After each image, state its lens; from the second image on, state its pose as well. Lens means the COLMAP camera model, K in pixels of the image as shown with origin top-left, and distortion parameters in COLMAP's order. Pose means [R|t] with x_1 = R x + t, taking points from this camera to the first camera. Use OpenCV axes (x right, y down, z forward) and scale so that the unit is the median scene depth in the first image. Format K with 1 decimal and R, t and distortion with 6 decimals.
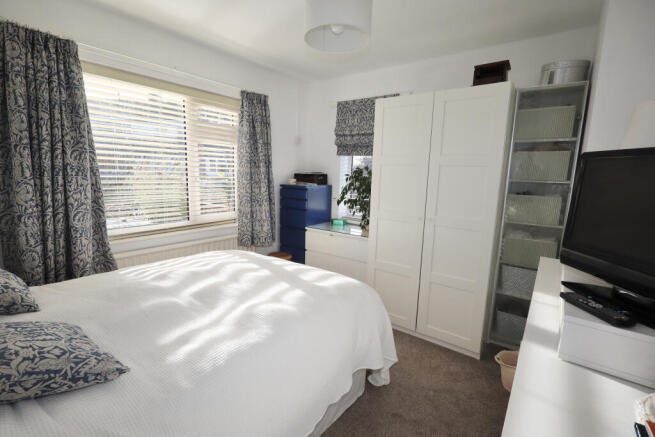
lens RADIAL K [[304.0, 0, 325.8], [0, 304.0, 218.5], [0, 0, 1]] dist [0.000074, 0.000209]
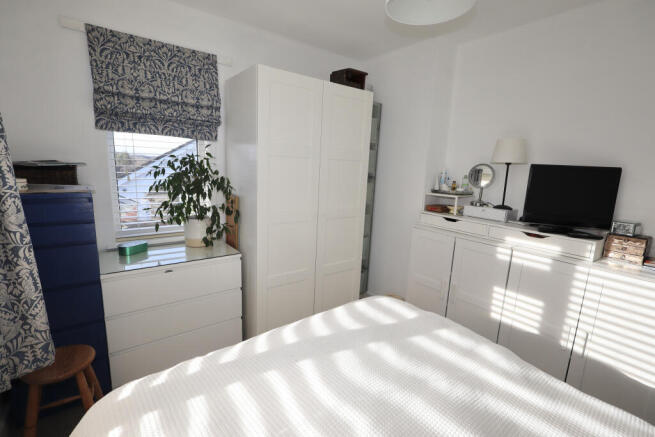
lens RADIAL K [[304.0, 0, 325.8], [0, 304.0, 218.5], [0, 0, 1]] dist [0.000074, 0.000209]
pose [[0.275908, -0.195033, 0.941189, -0.416069], [0.112043, 0.979048, 0.170033, -0.106393], [-0.954631, 0.058540, 0.291979, 0.501525]]
